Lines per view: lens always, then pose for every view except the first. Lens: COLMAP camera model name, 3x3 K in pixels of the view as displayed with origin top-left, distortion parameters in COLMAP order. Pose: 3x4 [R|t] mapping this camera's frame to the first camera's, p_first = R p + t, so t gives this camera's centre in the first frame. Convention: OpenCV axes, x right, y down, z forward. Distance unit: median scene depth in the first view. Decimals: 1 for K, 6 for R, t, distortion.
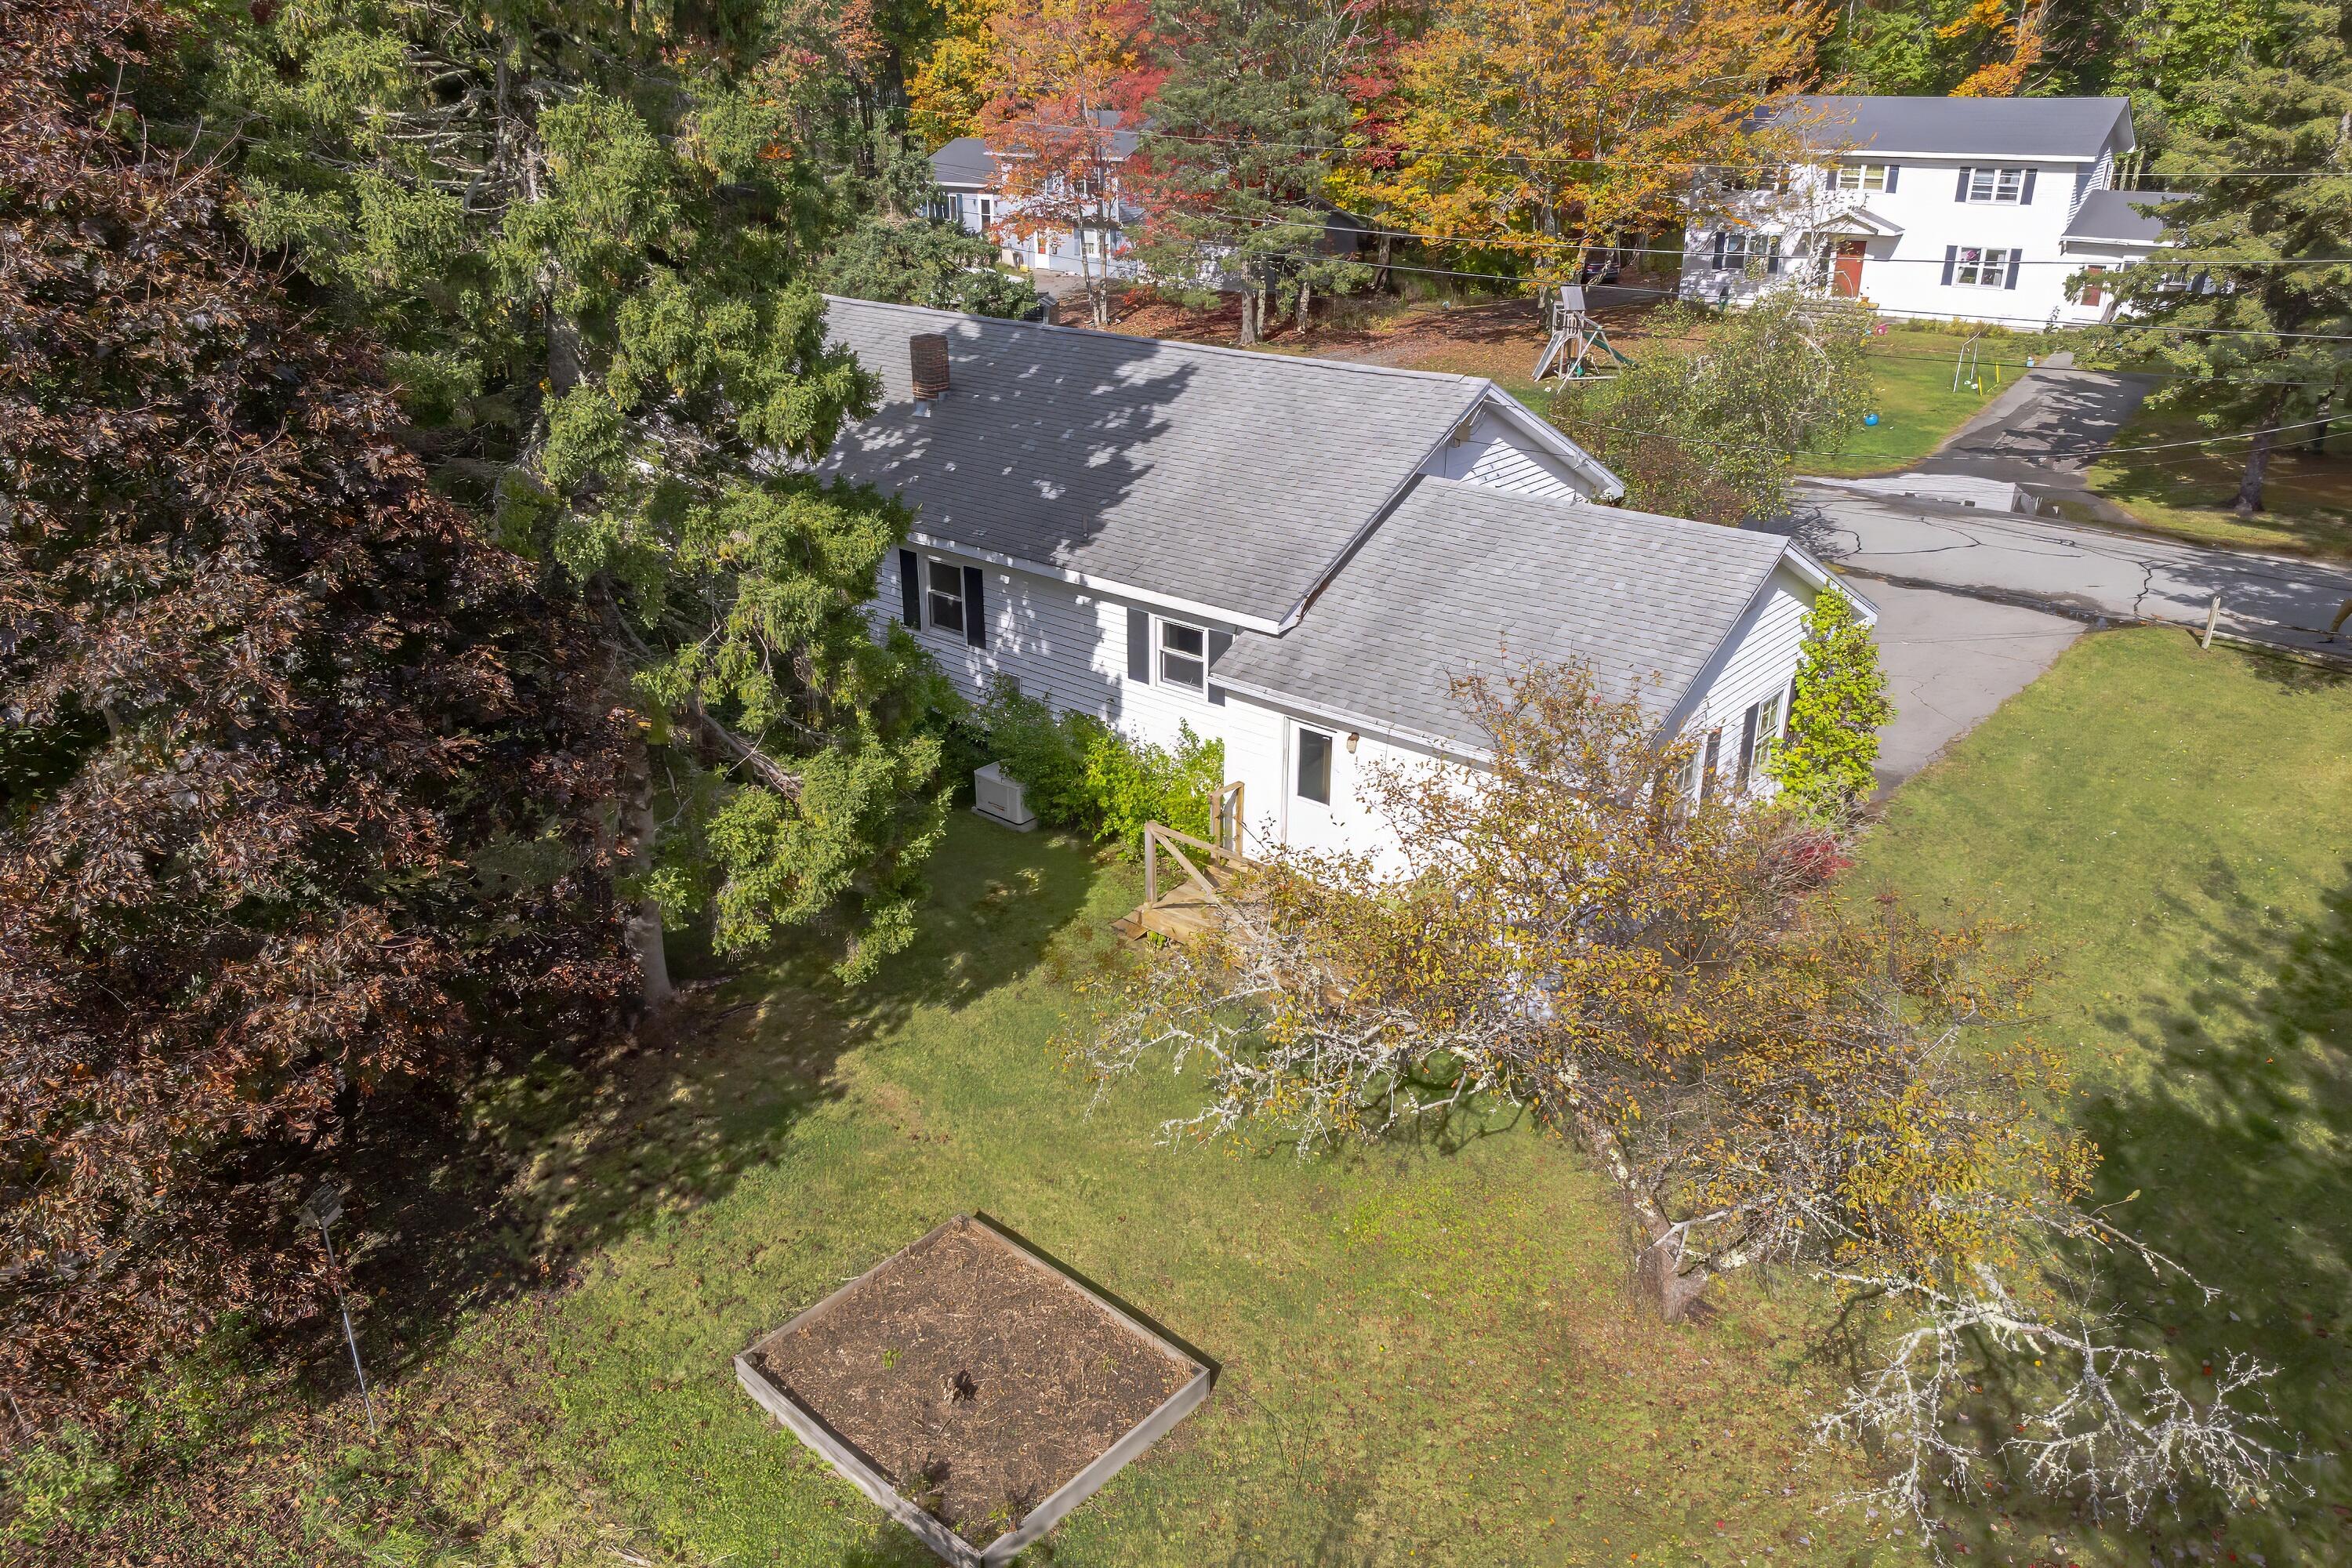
lens RADIAL K [[1643.2, 0, 1173.0], [0, 1643.2, 792.1], [0, 0, 1]] dist [-0.011538, -0.000437]
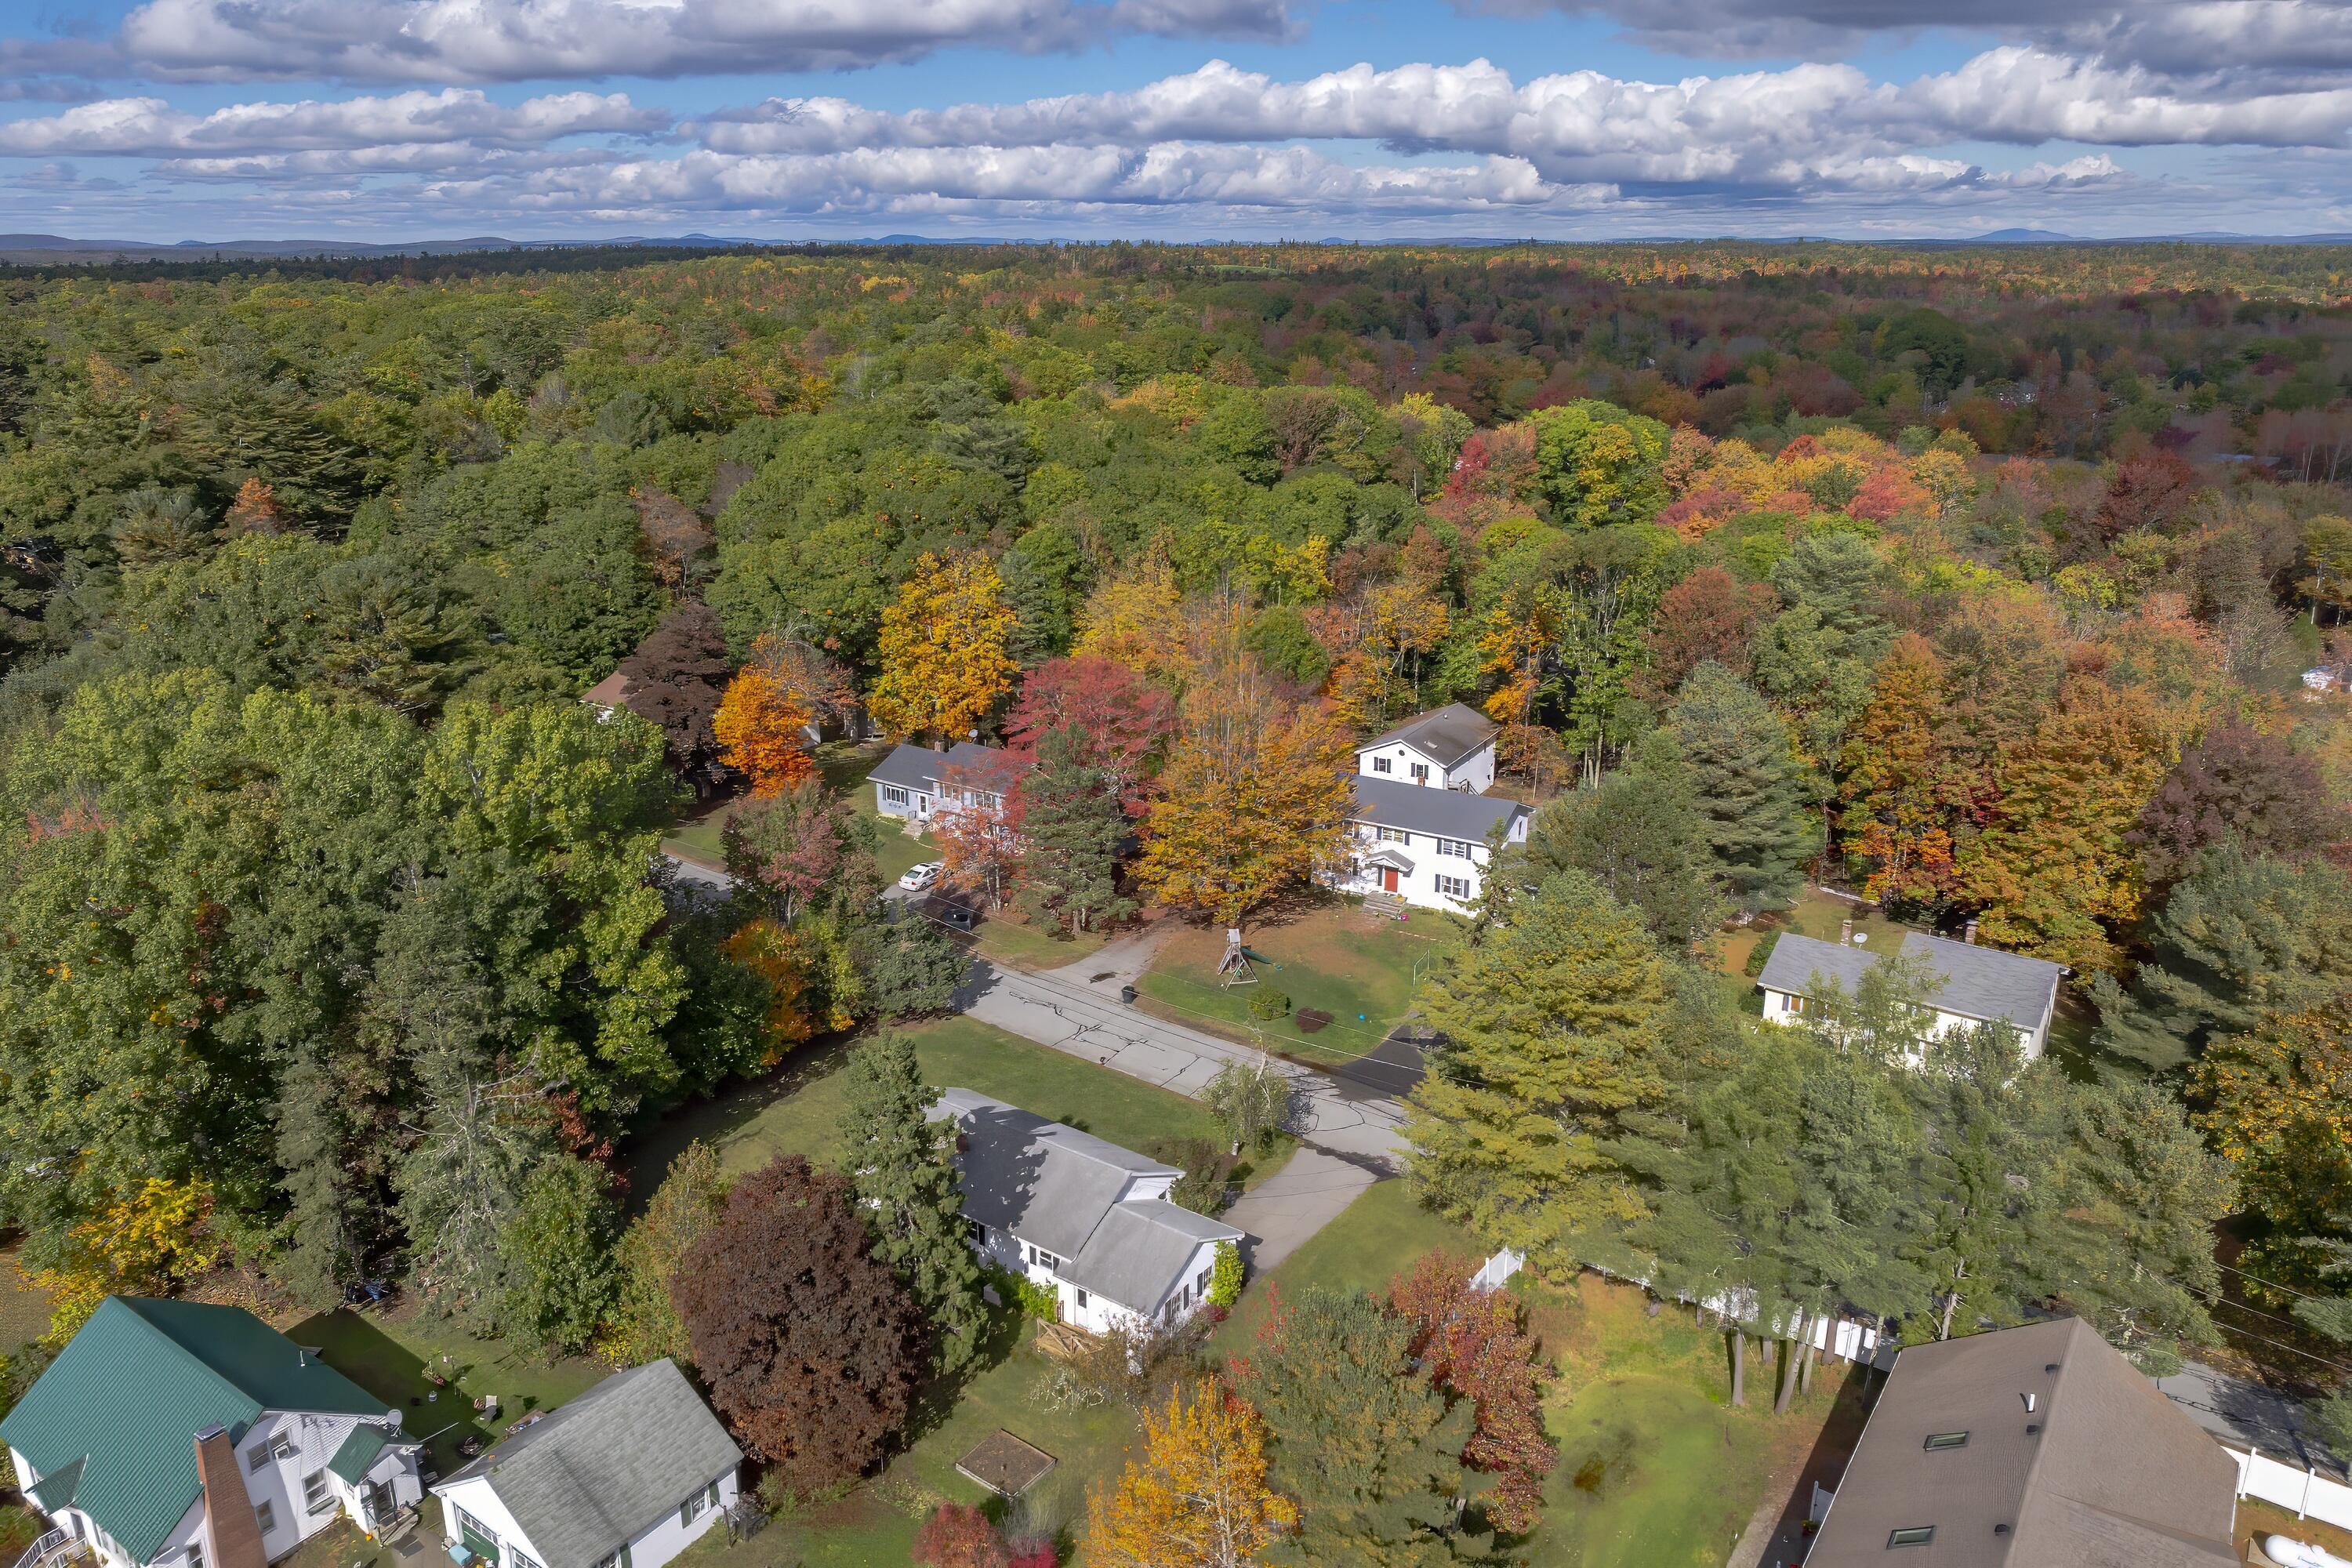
lens RADIAL K [[1643.2, 0, 1185.1], [0, 1643.2, 794.9], [0, 0, 1]] dist [-0.011538, -0.000437]
pose [[0.995697, -0.023666, 0.089596, 0.010719], [0.031325, 0.995882, -0.085069, -0.743676], [-0.087214, 0.087510, 0.992338, -2.528508]]
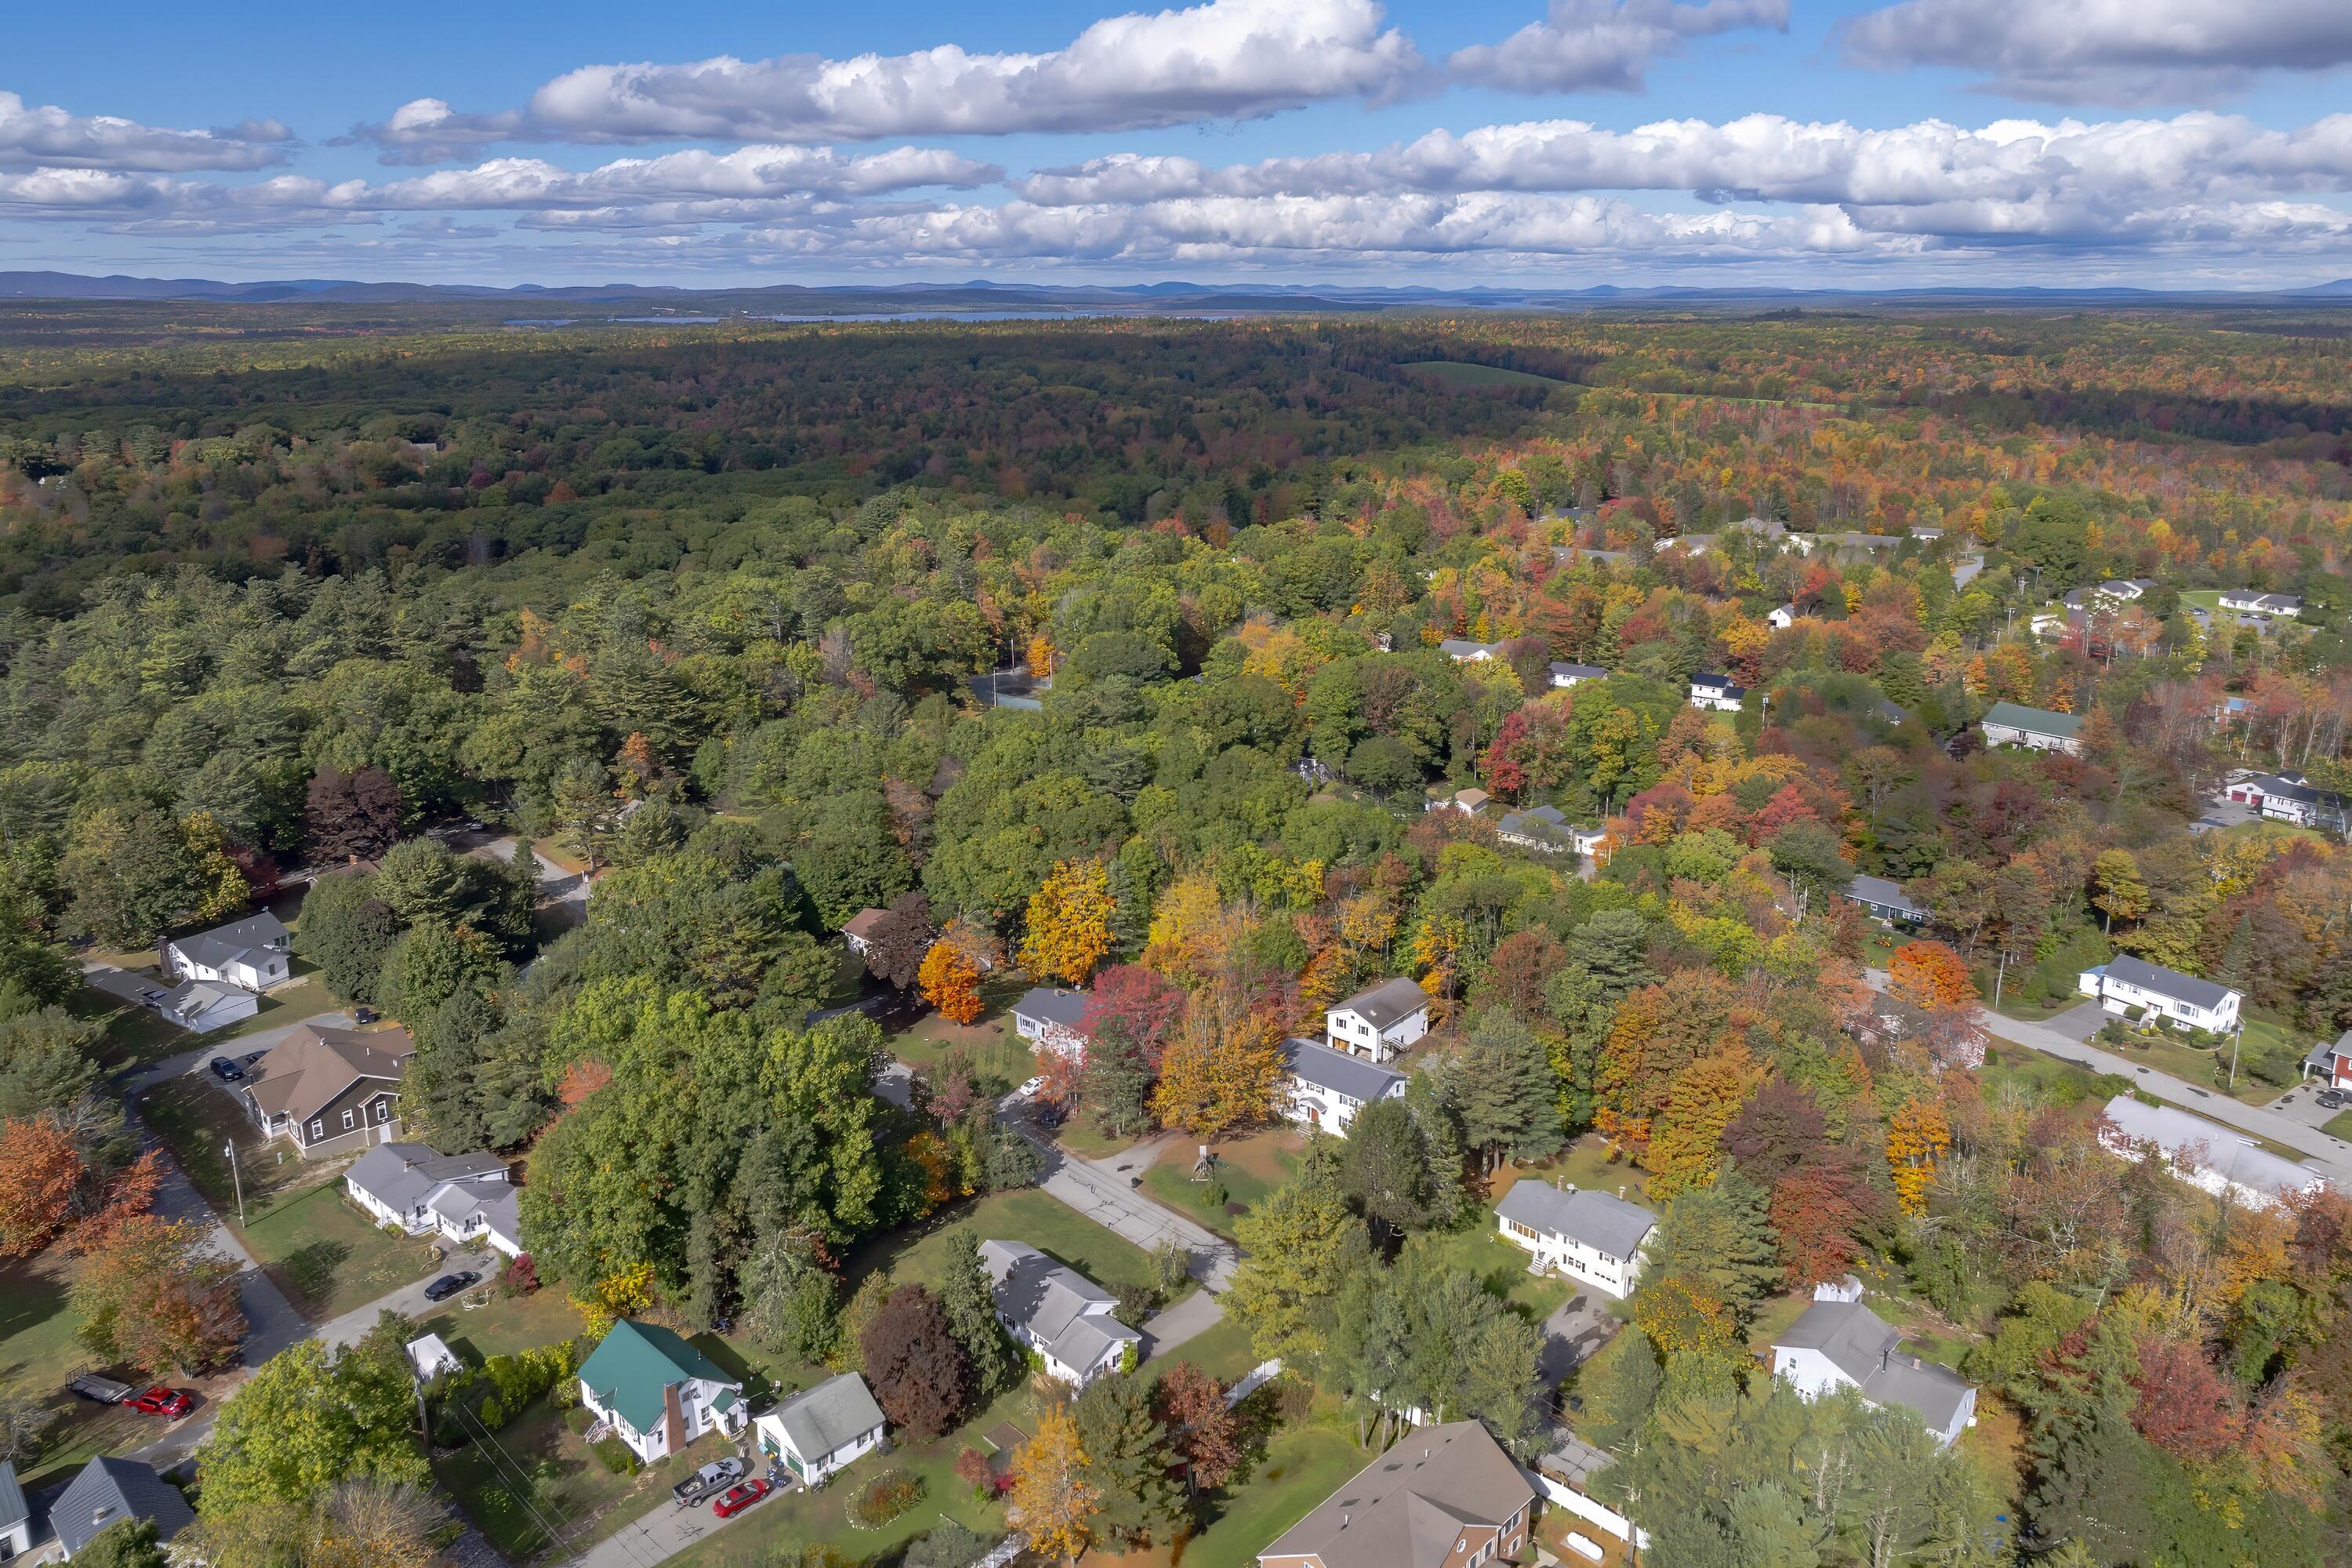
lens RADIAL K [[1643.2, 0, 1184.0], [0, 1643.2, 761.7], [0, 0, 1]] dist [-0.011538, -0.000437]
pose [[0.997958, 0.026386, -0.058177, 0.938230], [-0.033744, 0.991023, -0.129364, -1.617649], [0.054242, 0.131063, 0.989889, -6.129970]]
